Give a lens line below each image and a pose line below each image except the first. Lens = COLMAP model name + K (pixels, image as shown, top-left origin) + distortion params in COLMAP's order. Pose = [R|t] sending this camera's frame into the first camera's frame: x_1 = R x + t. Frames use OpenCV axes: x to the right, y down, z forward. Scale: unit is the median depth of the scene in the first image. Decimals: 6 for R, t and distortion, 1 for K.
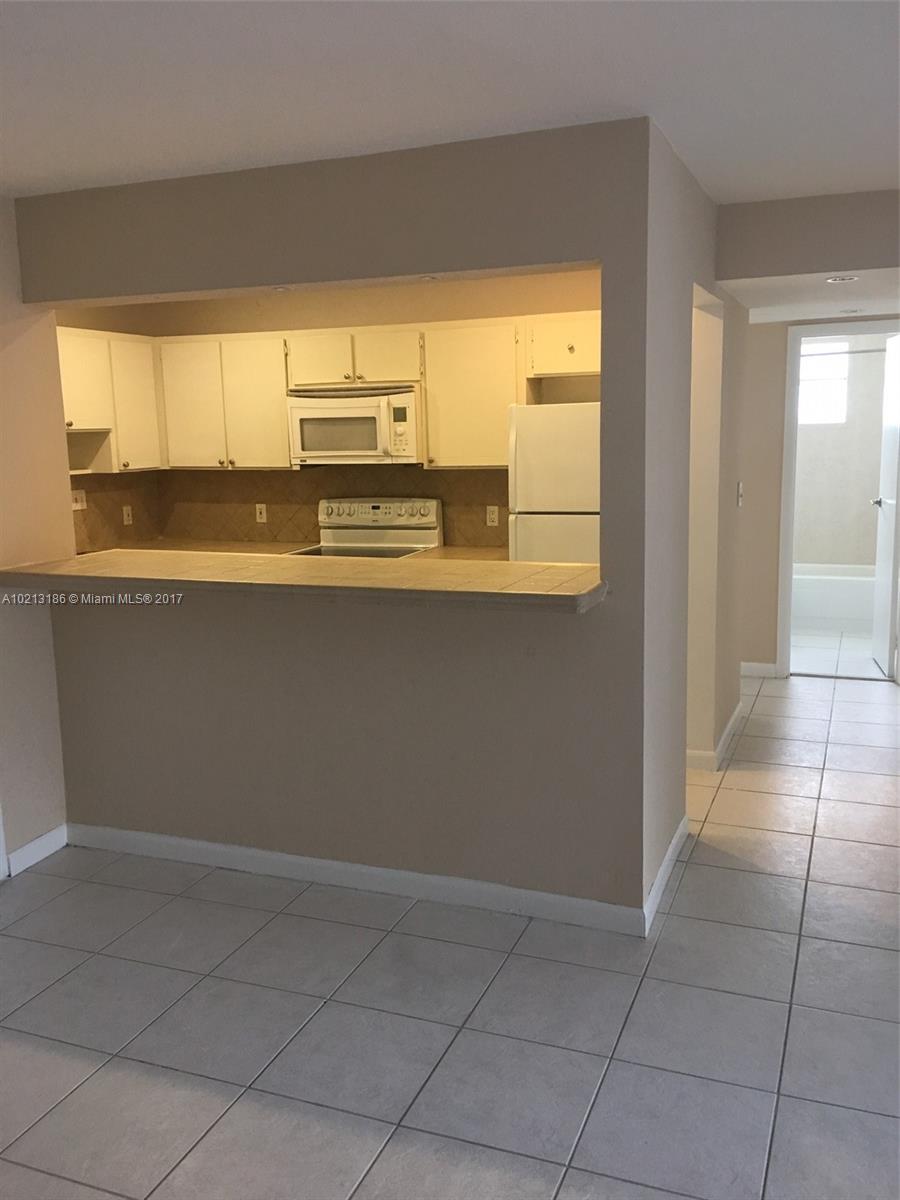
lens RADIAL K [[1043.4, 0, 450.0], [0, 1043.4, 600.0], [0, 0, 1]] dist [0.005754, -0.004514]
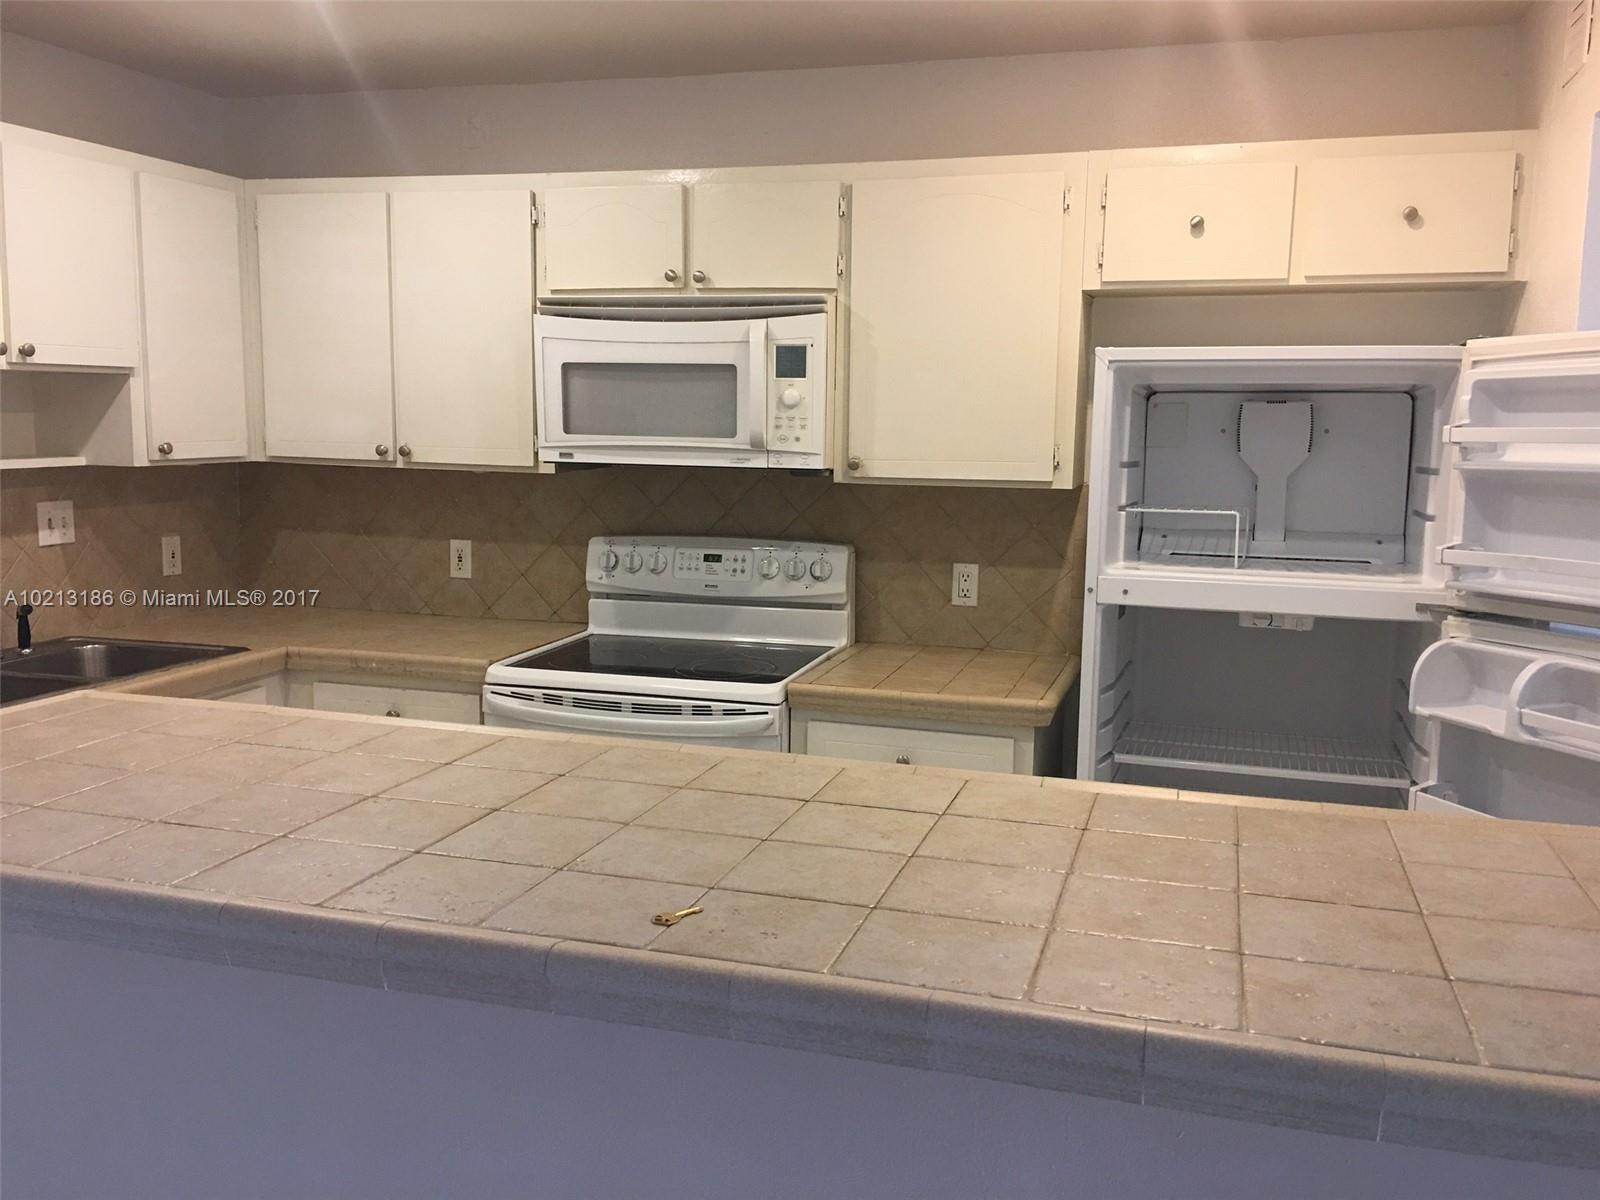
lens RADIAL K [[1391.2, 0, 800.0], [0, 1391.2, 600.0], [0, 0, 1]] dist [0.005754, -0.004514]
pose [[0.994934, 0.025840, 0.097149, -0.094789], [-0.022800, 0.999219, -0.032272, -0.051214], [-0.097907, 0.029894, 0.994746, 0.376697]]
